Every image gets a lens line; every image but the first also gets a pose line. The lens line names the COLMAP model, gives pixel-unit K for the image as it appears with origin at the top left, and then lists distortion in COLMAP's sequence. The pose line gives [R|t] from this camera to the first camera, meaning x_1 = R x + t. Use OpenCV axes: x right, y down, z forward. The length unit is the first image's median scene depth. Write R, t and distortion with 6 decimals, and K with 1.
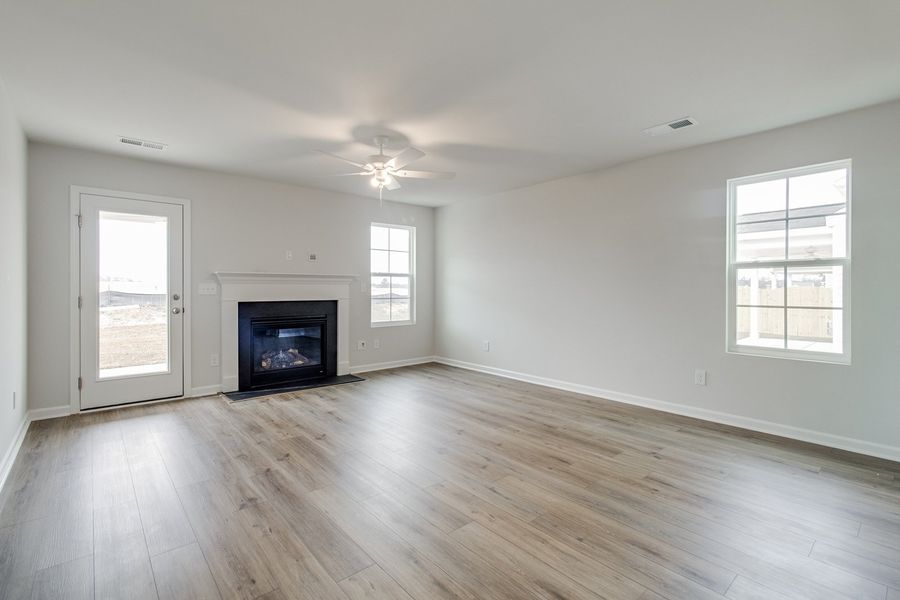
lens RADIAL K [[415.3, 0, 459.6], [0, 415.3, 295.6], [0, 0, 1]] dist [-0.001288, 0.001590]
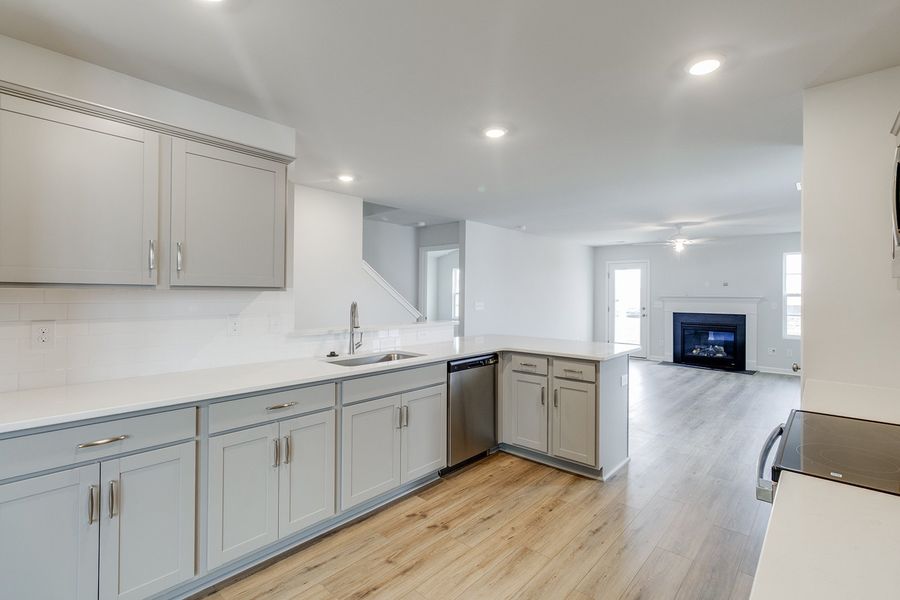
lens RADIAL K [[415.3, 0, 451.9], [0, 415.3, 294.7], [0, 0, 1]] dist [-0.001288, 0.001590]
pose [[0.118705, 0.000383, -0.992929, 1.347571], [-0.023632, 0.999718, -0.002440, -0.040315], [0.992648, 0.023755, 0.118681, -0.181500]]
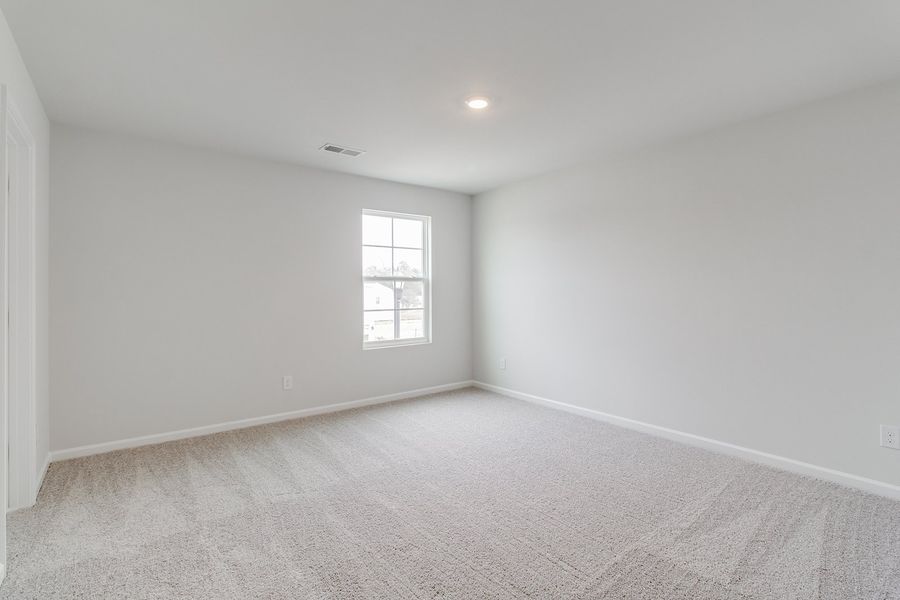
lens RADIAL K [[415.3, 0, 447.8], [0, 415.3, 292.8], [0, 0, 1]] dist [-0.001288, 0.001590]
pose [[0.089862, 0.002186, 0.995952, -0.513853], [0.022106, 0.999747, -0.004189, -0.016779], [-0.995709, 0.022393, 0.089791, 0.586165]]
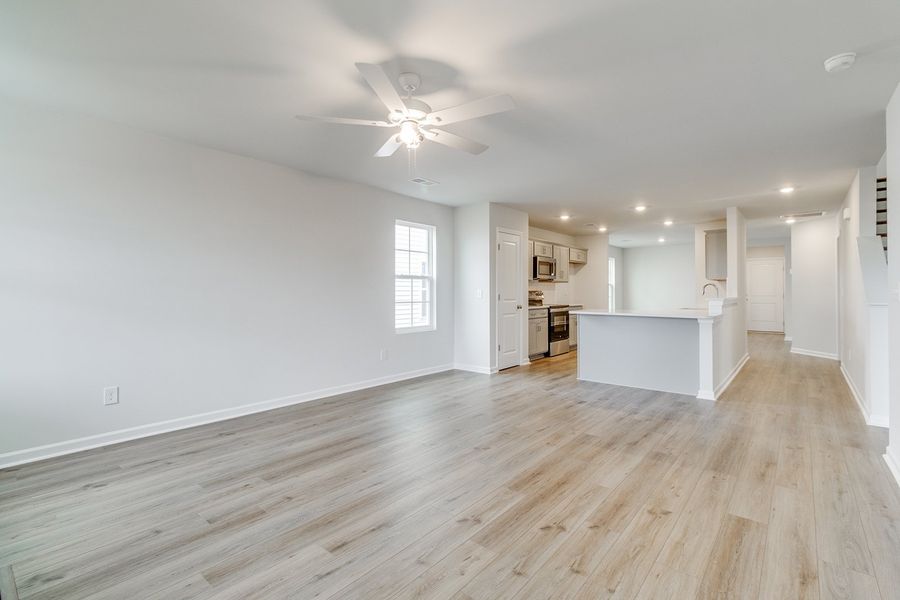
lens RADIAL K [[415.3, 0, 450.7], [0, 415.3, 293.6], [0, 0, 1]] dist [-0.001288, 0.001590]
pose [[-0.144113, -0.005469, 0.989546, -0.813437], [0.016522, 0.999832, 0.007932, -0.016167], [-0.989423, 0.017493, -0.143999, 0.938579]]
